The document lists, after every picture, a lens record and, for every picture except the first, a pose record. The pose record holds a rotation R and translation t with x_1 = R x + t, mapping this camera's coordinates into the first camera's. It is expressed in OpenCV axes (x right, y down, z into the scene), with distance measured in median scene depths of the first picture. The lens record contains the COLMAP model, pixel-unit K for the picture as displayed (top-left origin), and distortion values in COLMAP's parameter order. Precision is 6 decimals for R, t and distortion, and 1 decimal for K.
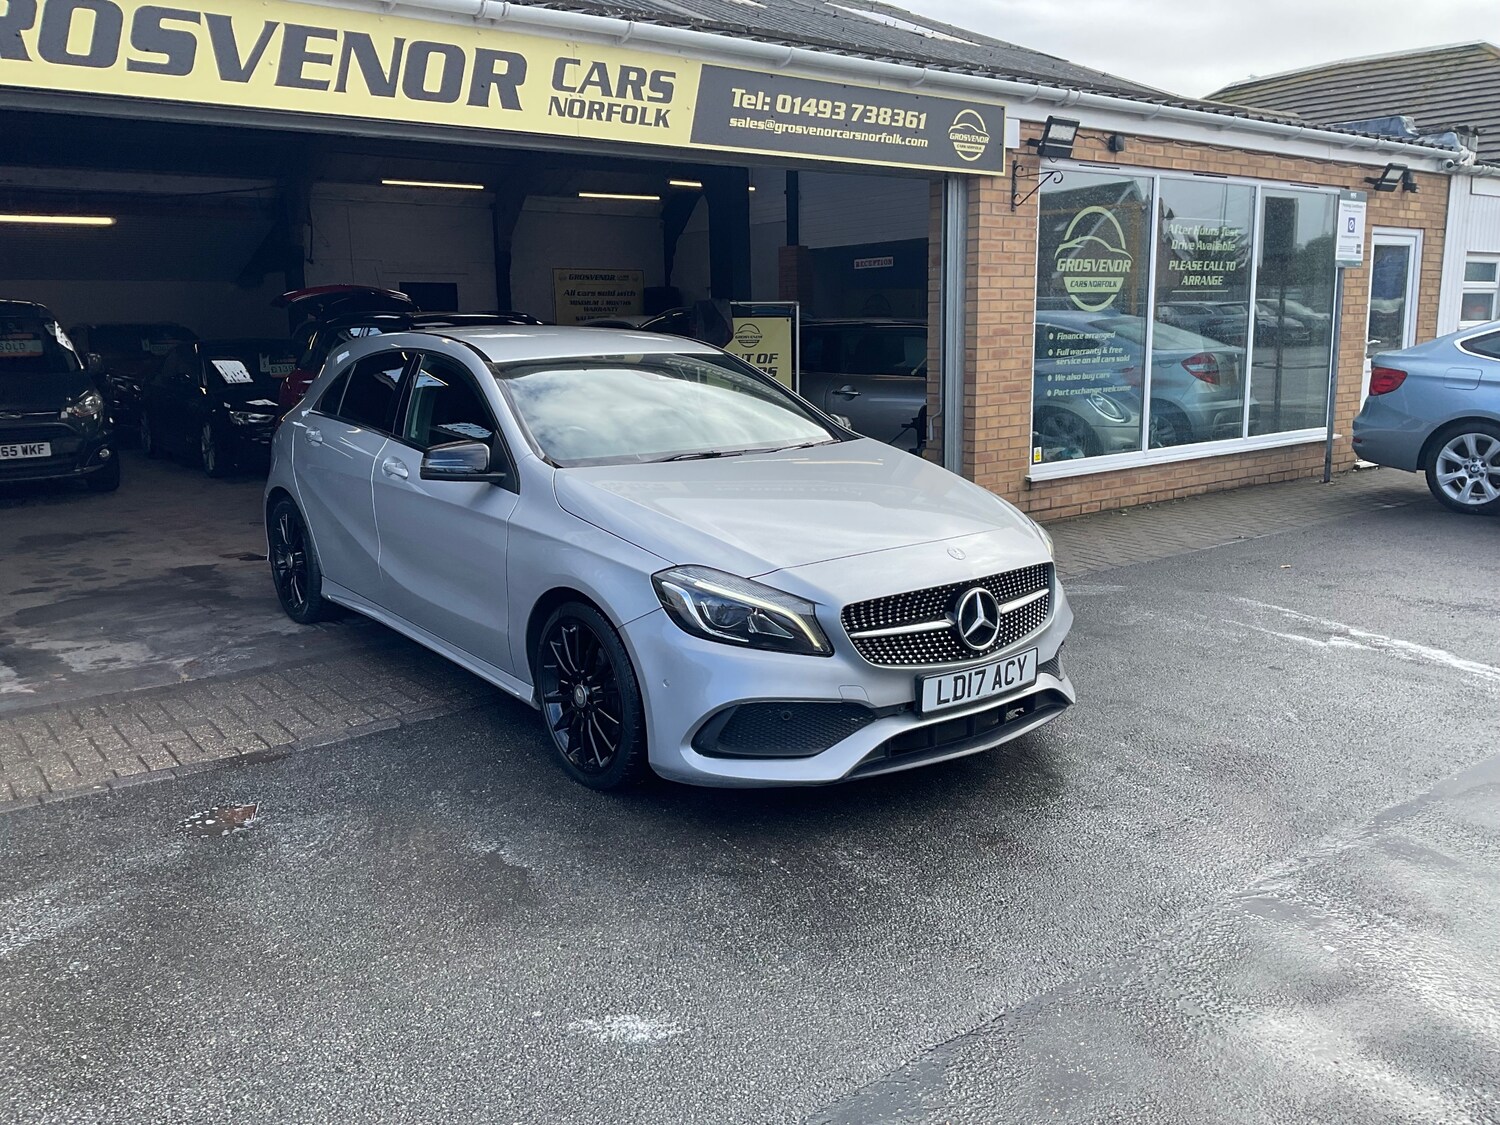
lens RADIAL K [[1239.5, 0, 742.8], [0, 1239.5, 562.5], [0, 0, 1]] dist [0.043587, -0.081511]
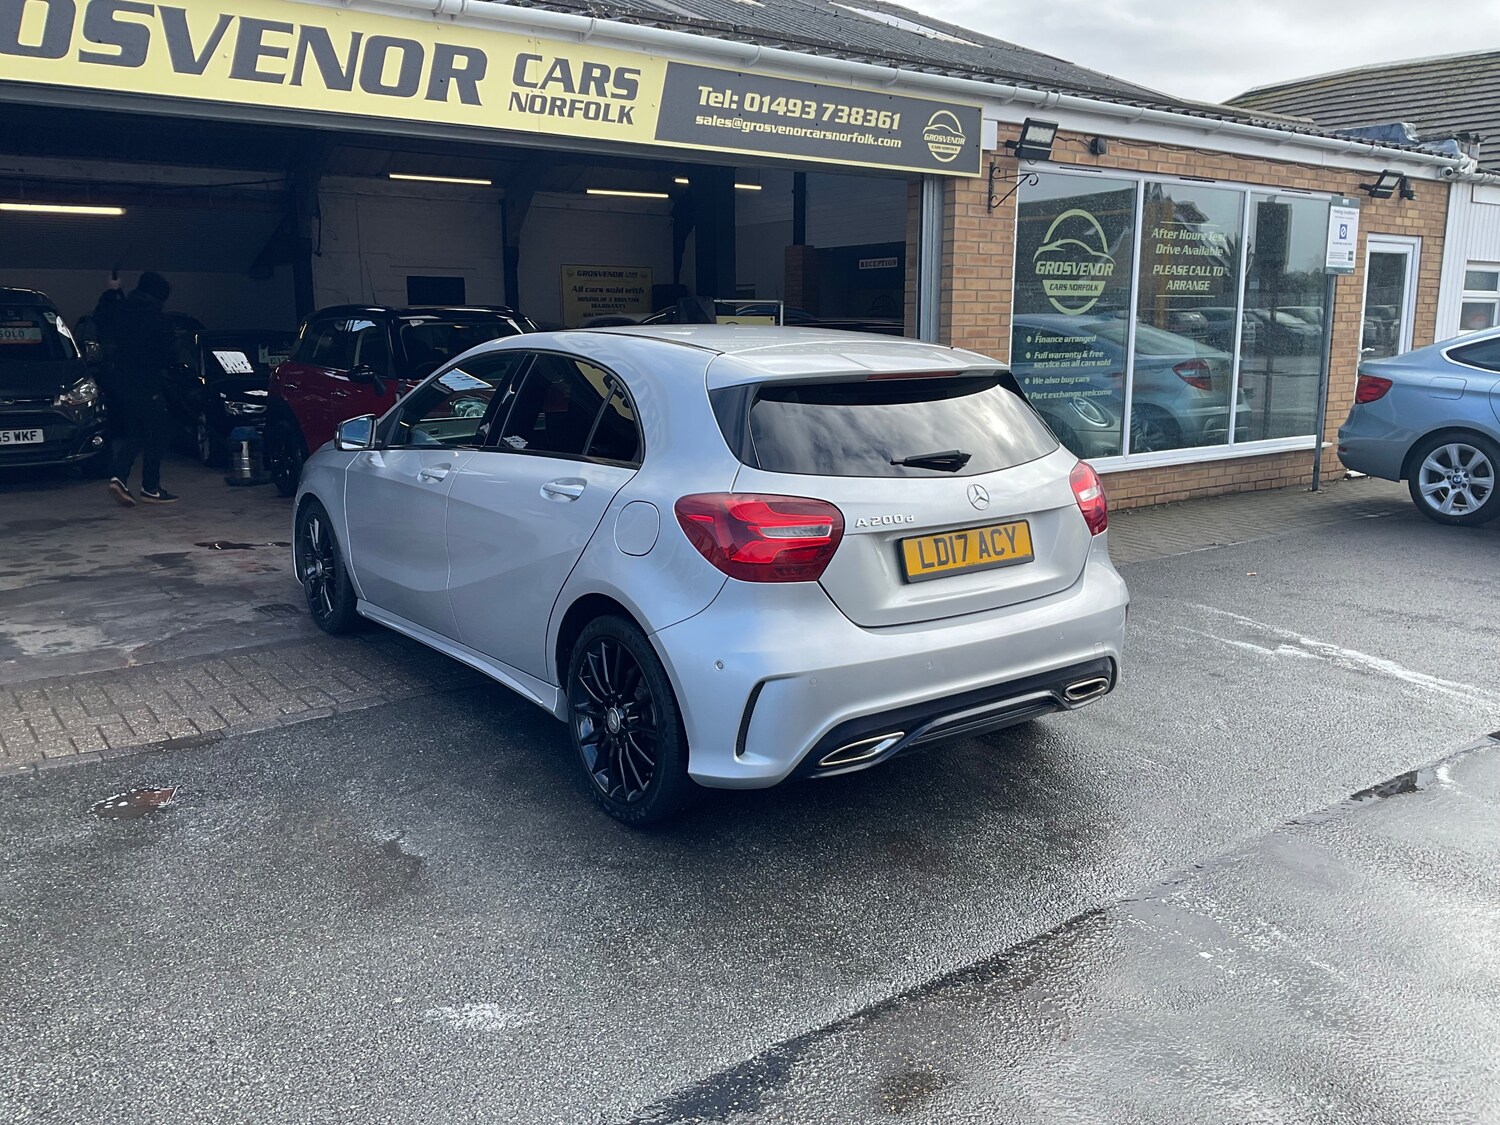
lens RADIAL K [[1239.5, 0, 744.6], [0, 1239.5, 562.5], [0, 0, 1]] dist [0.043587, -0.081511]
pose [[0.999677, 0.018537, -0.017380, 0.056814], [-0.018523, 0.999828, 0.001016, 0.000836], [0.017396, -0.000693, 0.999848, -0.001822]]
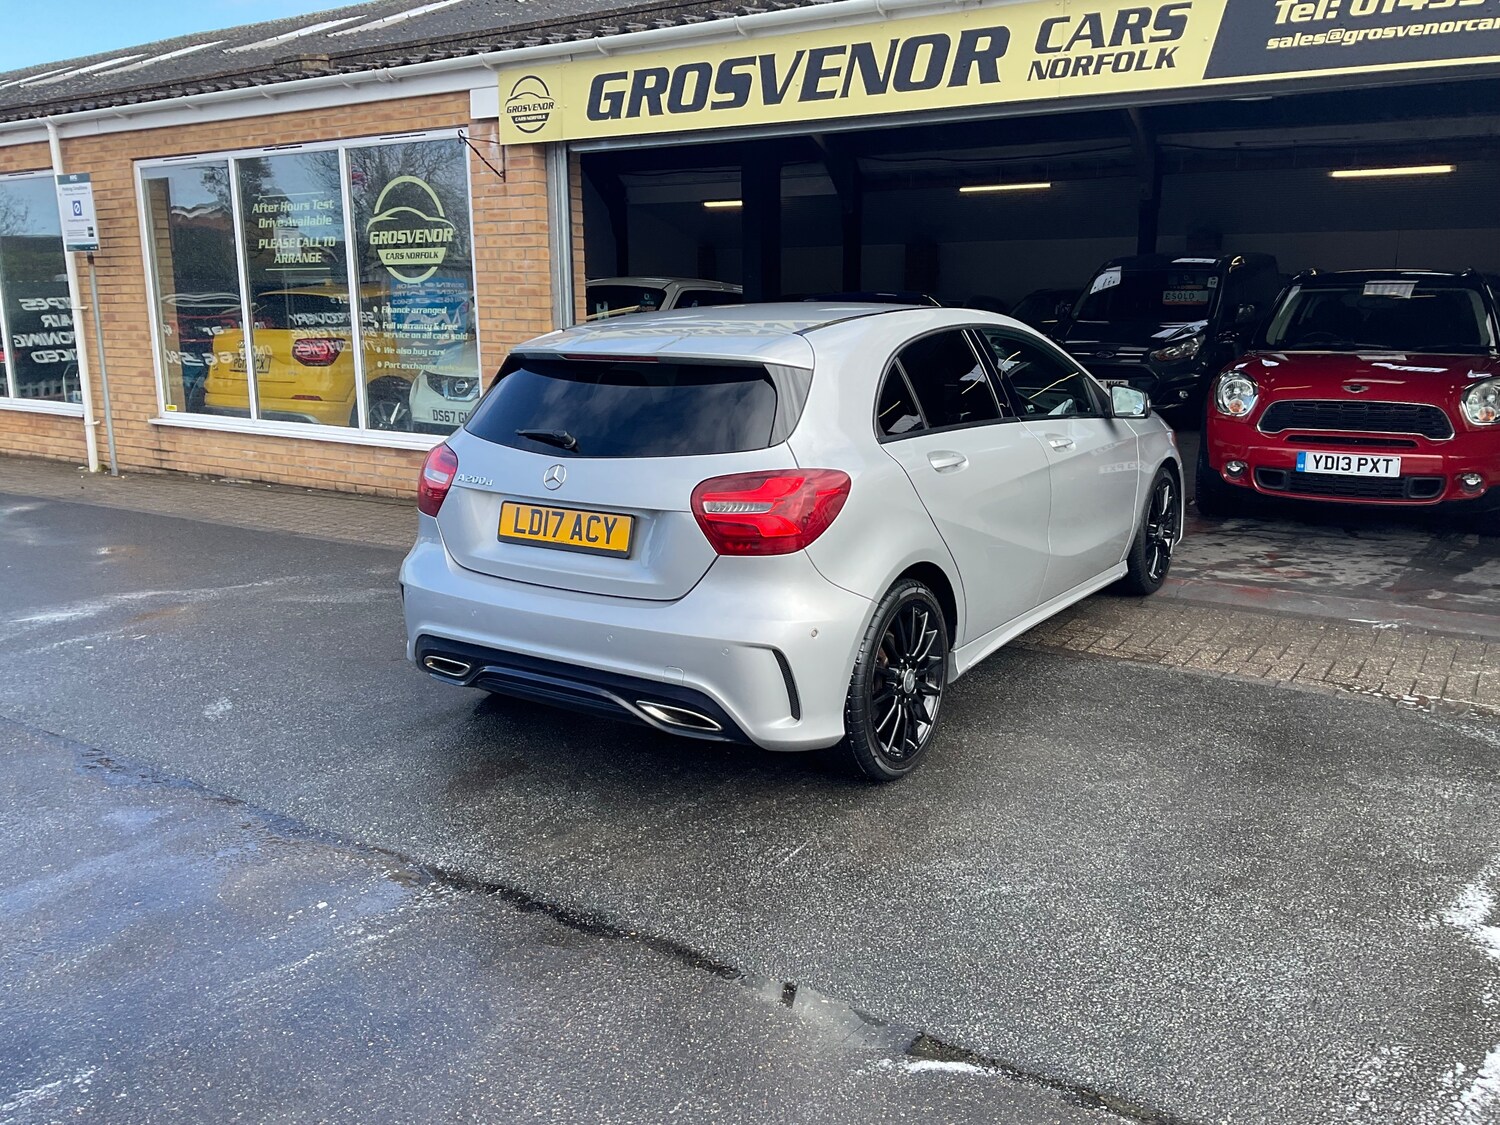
lens RADIAL K [[1239.5, 0, 748.9], [0, 1239.5, 565.8], [0, 0, 1]] dist [0.043587, -0.081511]
pose [[0.333535, 0.220529, -0.916581, 0.751151], [-0.175800, 0.969750, 0.169350, -0.108612], [0.926201, 0.104651, 0.362215, 0.457173]]
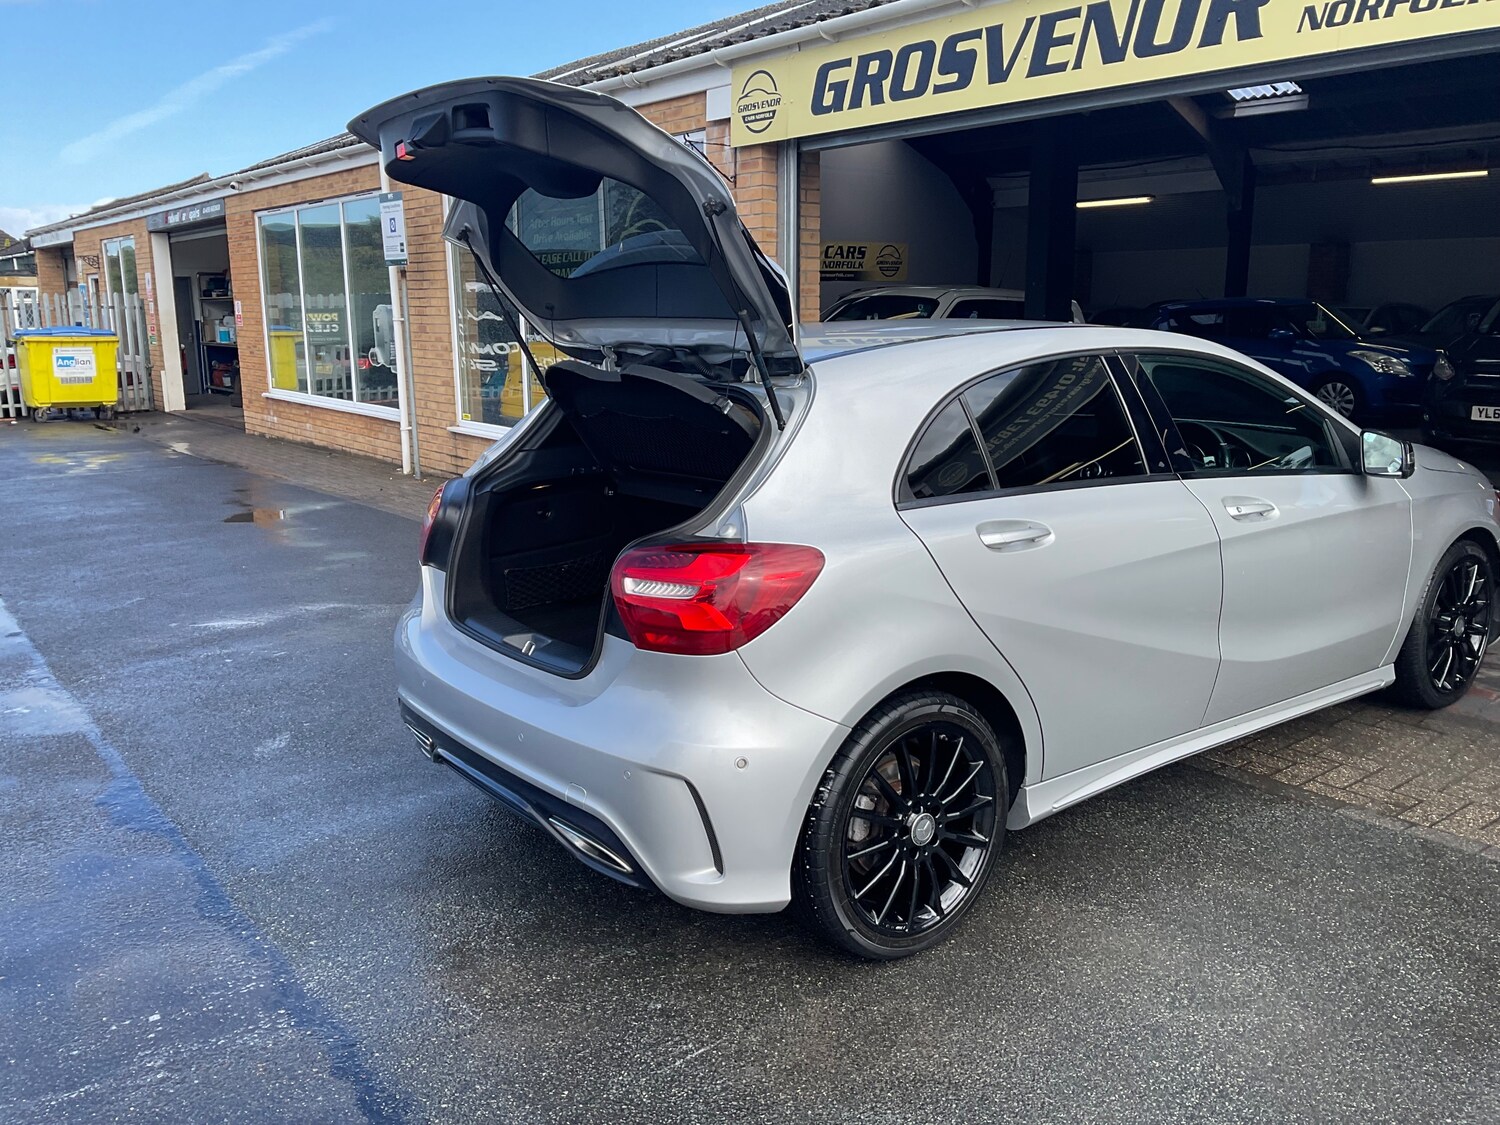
lens RADIAL K [[1239.5, 0, 747.3], [0, 1239.5, 562.7], [0, 0, 1]] dist [0.043587, -0.081511]
pose [[0.012361, 0.223861, -0.974543, 0.648049], [-0.177014, 0.959714, 0.218210, -0.147209], [0.984131, 0.169811, 0.051490, 0.660415]]
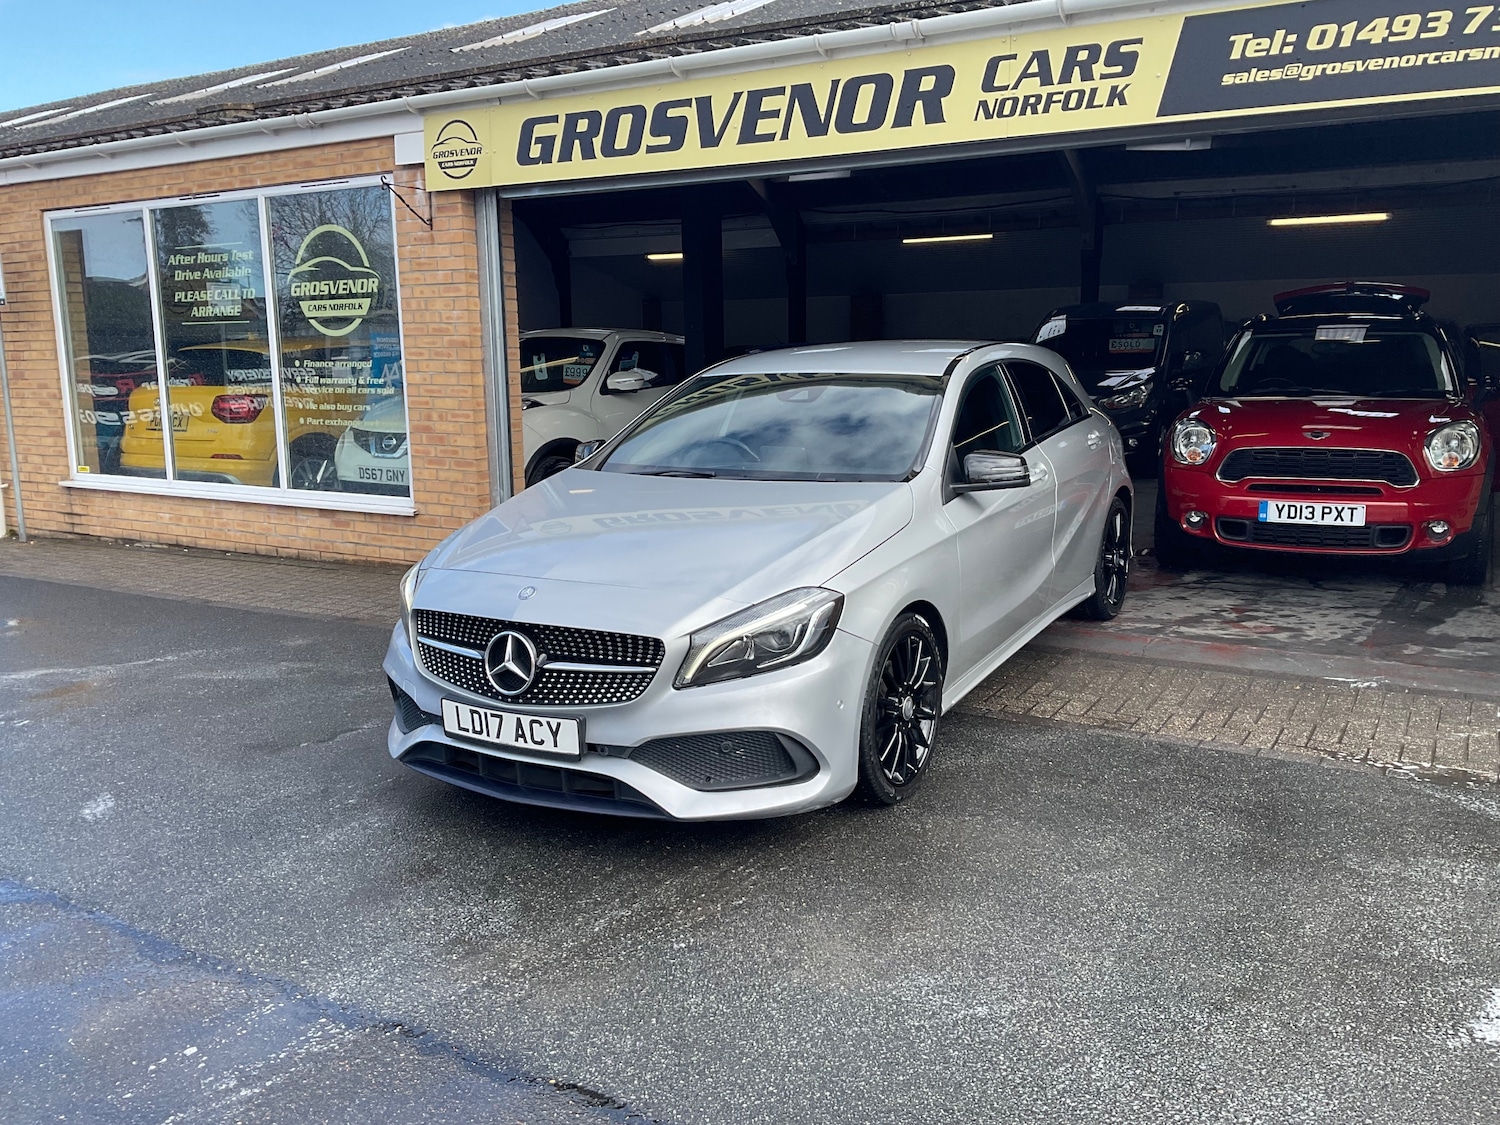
lens RADIAL K [[1239.5, 0, 750.8], [0, 1239.5, 563.5], [0, 0, 1]] dist [0.043587, -0.081511]
pose [[0.373950, 0.175843, -0.910627, 0.694195], [-0.165632, 0.978739, 0.120979, -0.109648], [0.912539, 0.105589, 0.395124, 0.484844]]
